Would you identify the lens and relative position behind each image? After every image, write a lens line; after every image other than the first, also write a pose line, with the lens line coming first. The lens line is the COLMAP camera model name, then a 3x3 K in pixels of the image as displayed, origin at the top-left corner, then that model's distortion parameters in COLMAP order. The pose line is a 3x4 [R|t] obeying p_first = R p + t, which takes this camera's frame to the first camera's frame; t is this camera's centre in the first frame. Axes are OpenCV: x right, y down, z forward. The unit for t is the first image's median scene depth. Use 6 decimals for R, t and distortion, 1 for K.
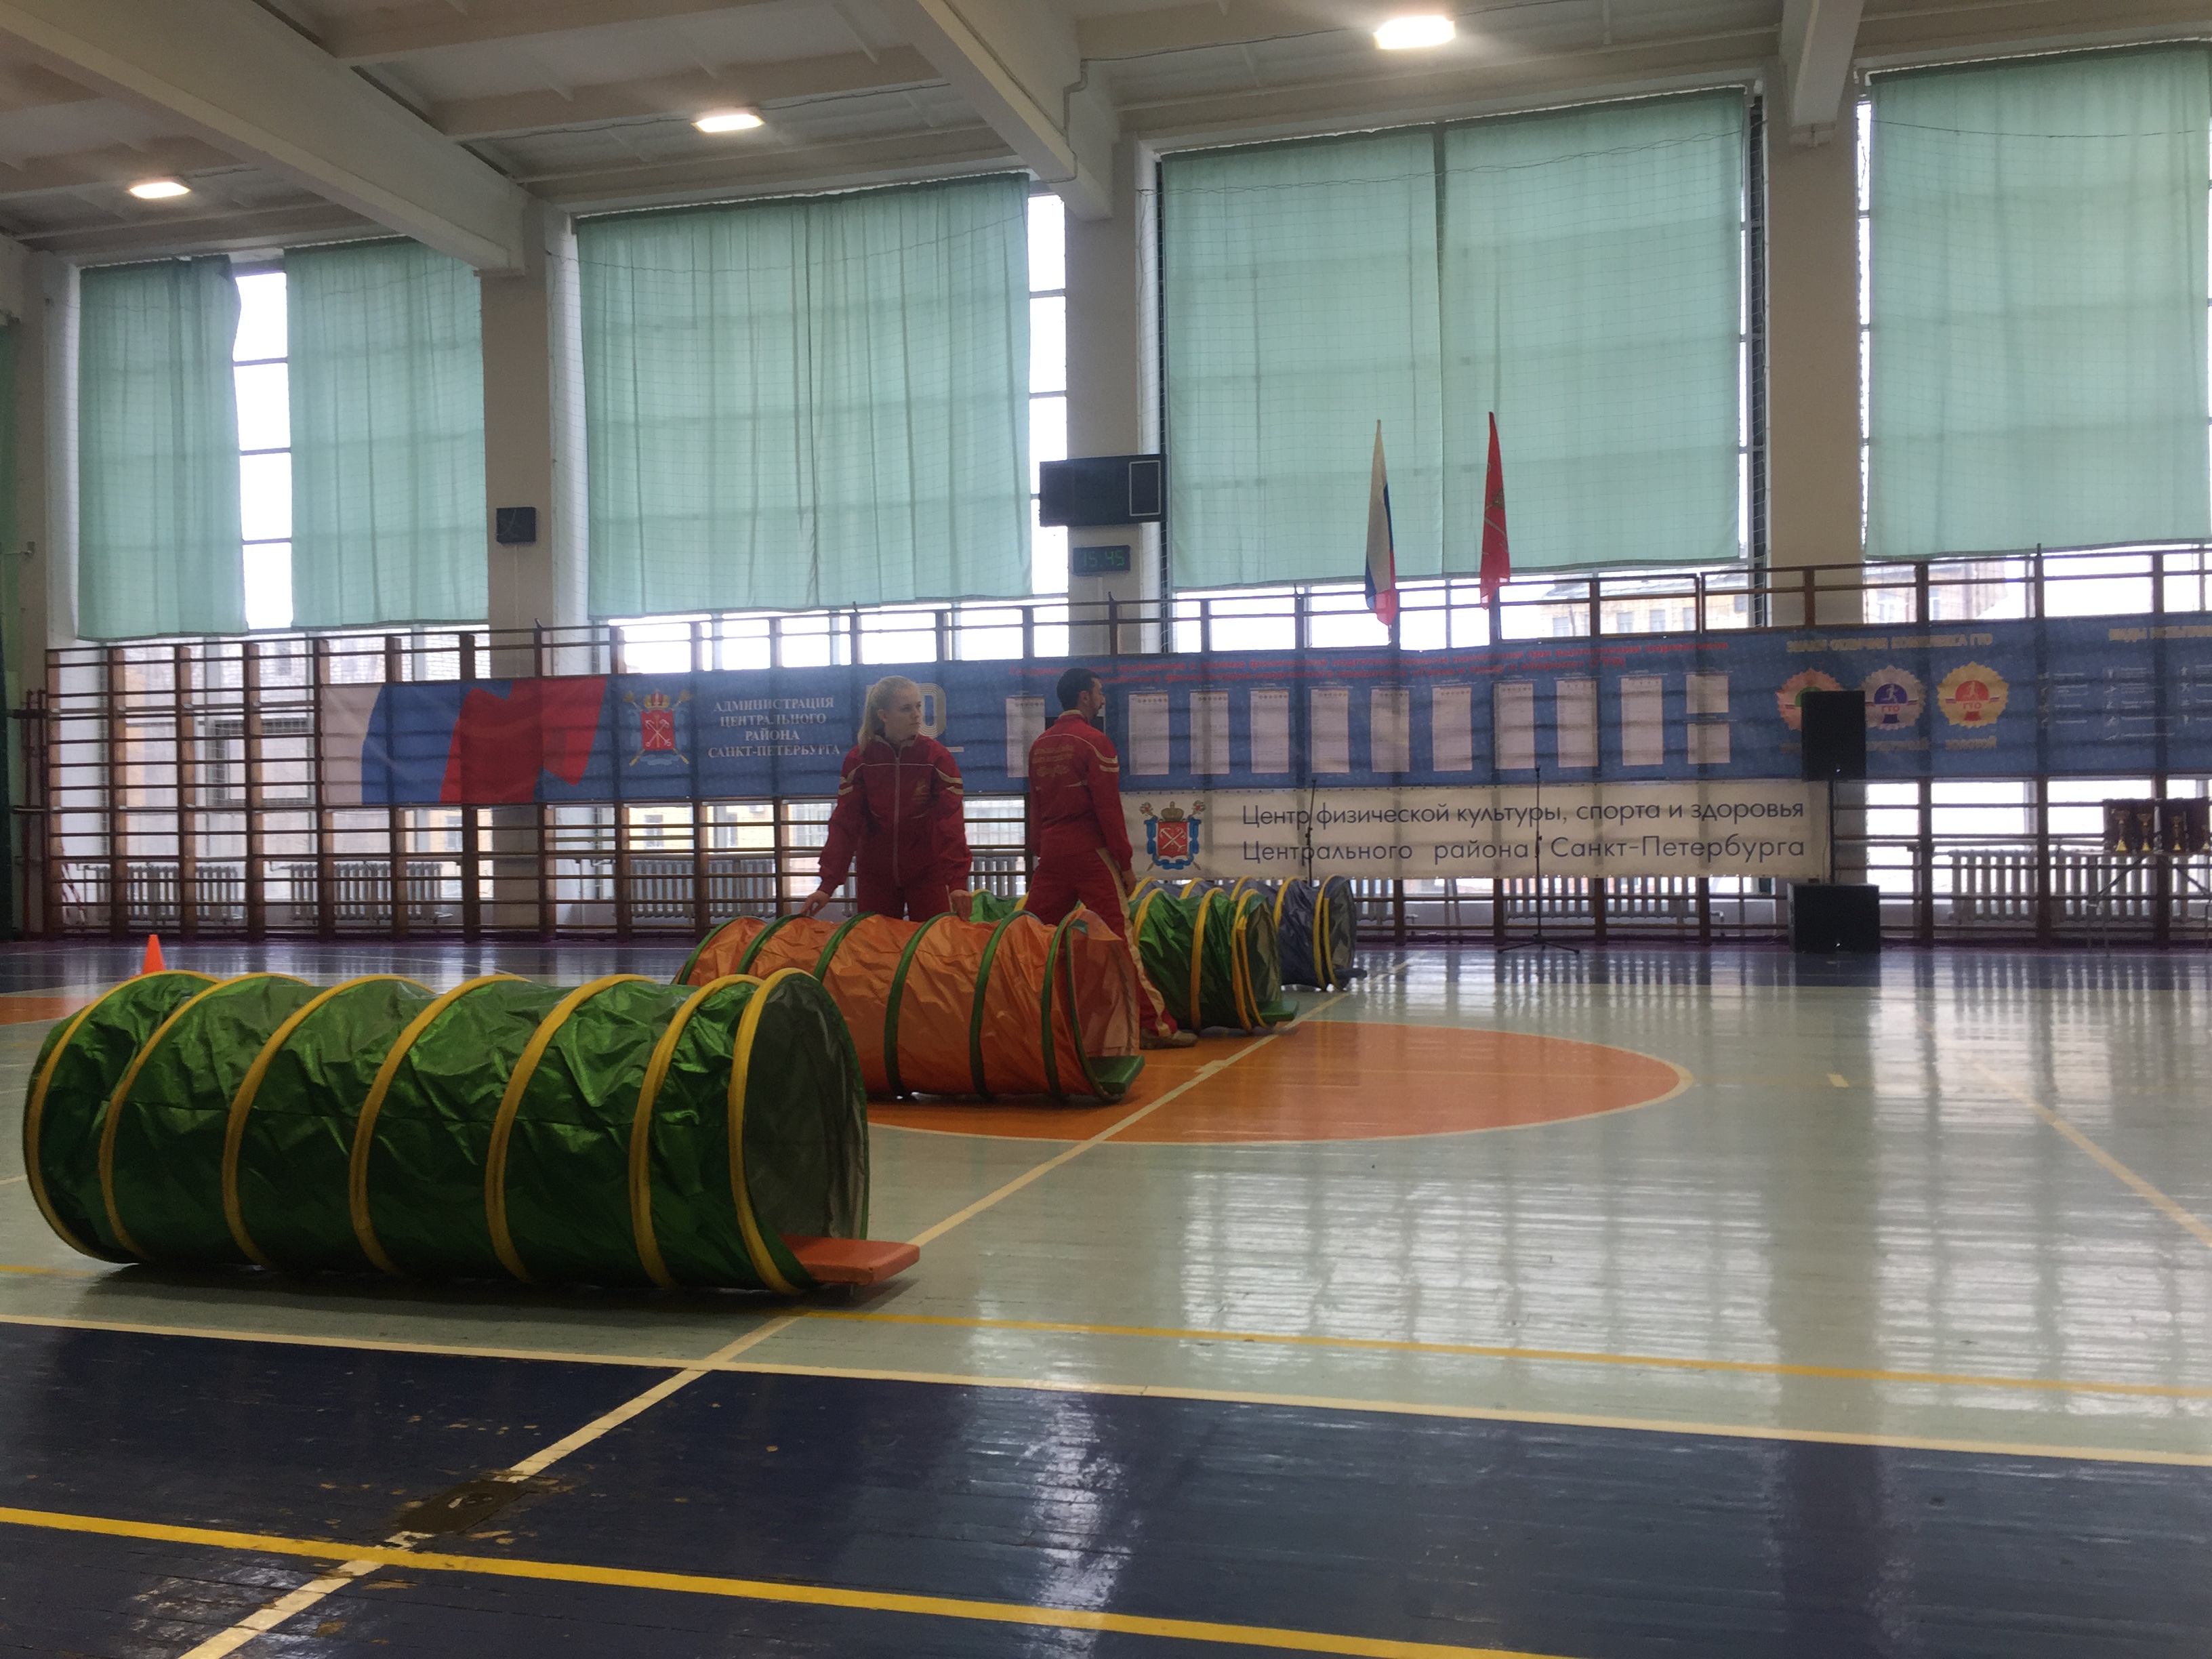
lens RADIAL K [[1911.1, 0, 1106.0], [0, 1911.1, 829.5], [0, 0, 1]] dist [0.002789, -0.001187]
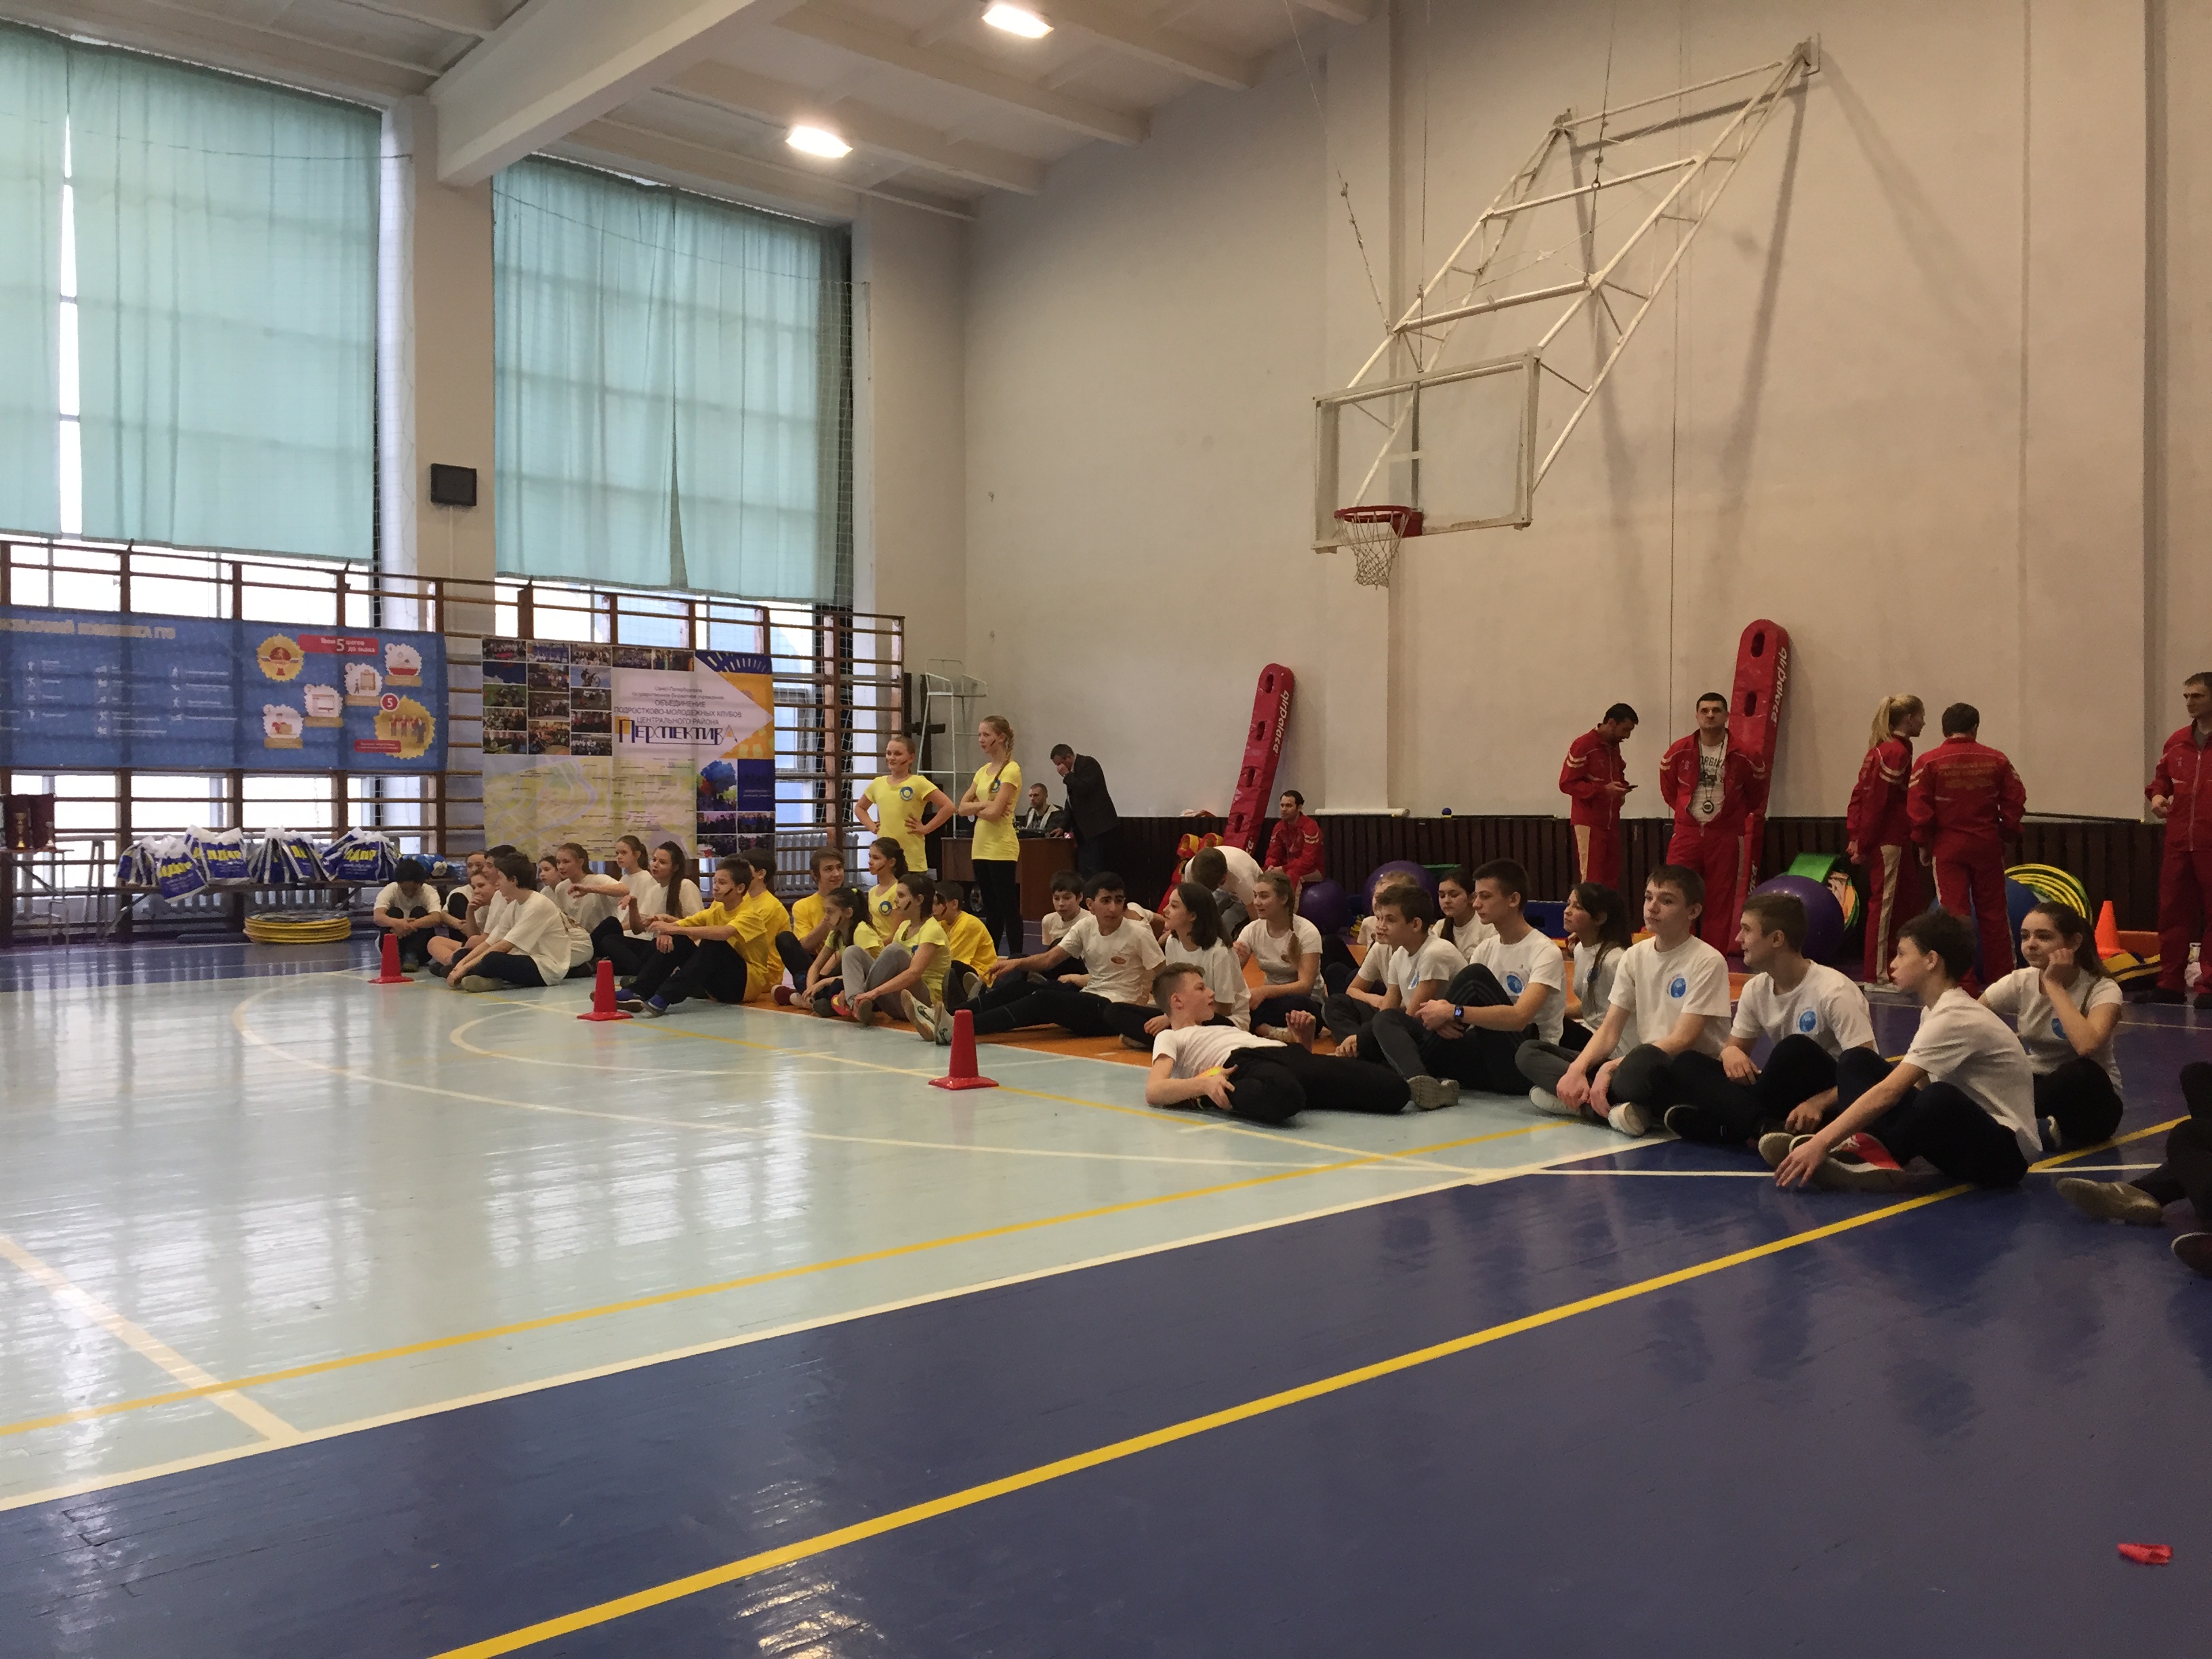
lens RADIAL K [[1916.4, 0, 1106.0], [0, 1916.4, 829.5], [0, 0, 1]] dist [0.101656, -0.152657]
pose [[0.523900, 0.005554, 0.851762, -0.506527], [-0.007058, 0.999973, -0.002179, 0.006963], [-0.851751, -0.004870, 0.523925, 0.142892]]
